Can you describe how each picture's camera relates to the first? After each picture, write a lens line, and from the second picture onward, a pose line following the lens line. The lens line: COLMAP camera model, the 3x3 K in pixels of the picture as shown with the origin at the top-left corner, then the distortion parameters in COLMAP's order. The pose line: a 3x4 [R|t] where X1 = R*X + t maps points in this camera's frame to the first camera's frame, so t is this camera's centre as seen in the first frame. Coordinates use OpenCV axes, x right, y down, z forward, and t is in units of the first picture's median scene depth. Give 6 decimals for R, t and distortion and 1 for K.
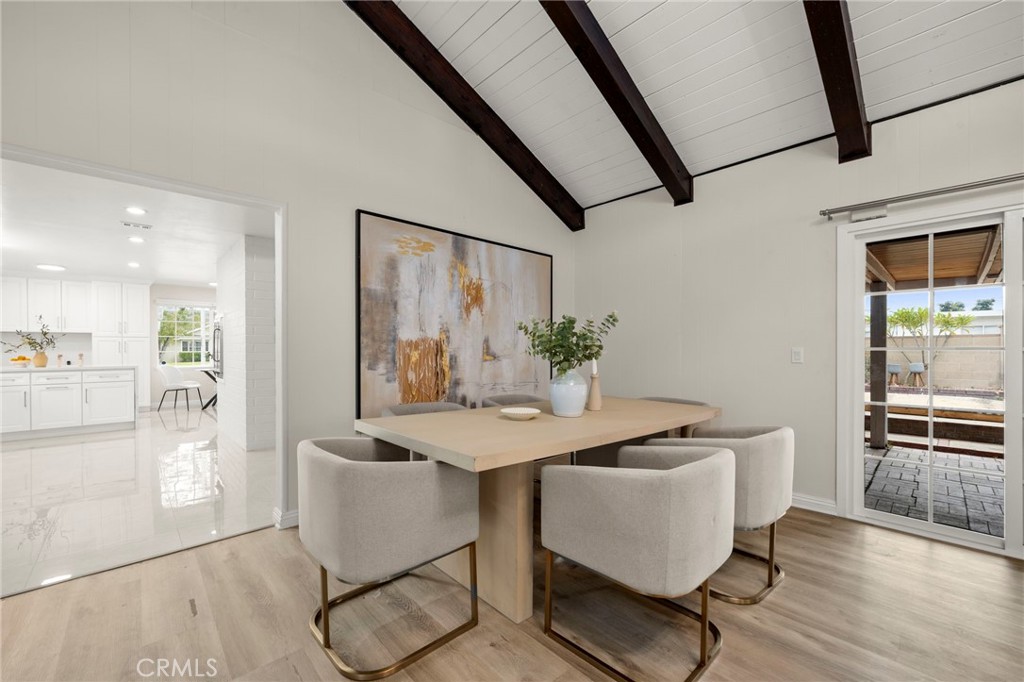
lens RADIAL K [[407.6, 0, 508.5], [0, 407.6, 343.6], [0, 0, 1]] dist [0.000926, -0.000410]
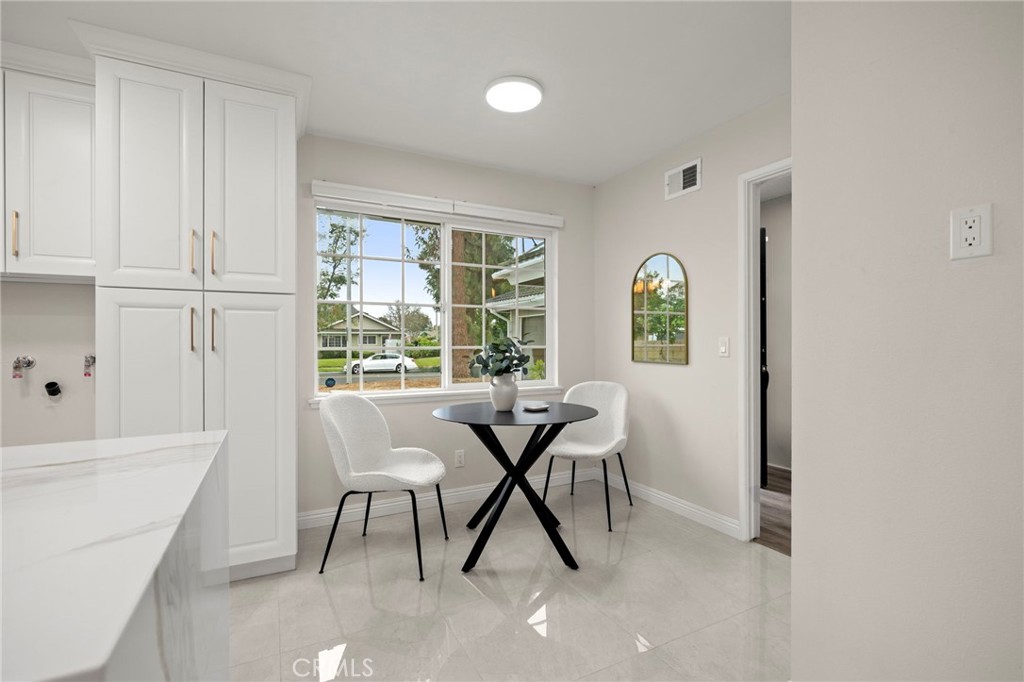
lens RADIAL K [[450.5, 0, 509.0], [0, 450.5, 343.6], [0, 0, 1]] dist [-0.002146, -0.000320]
pose [[0.961920, -0.000010, -0.273330, -0.625281], [0.002996, 0.999940, 0.010508, 0.012470], [0.273313, -0.010927, 0.961863, 0.709376]]
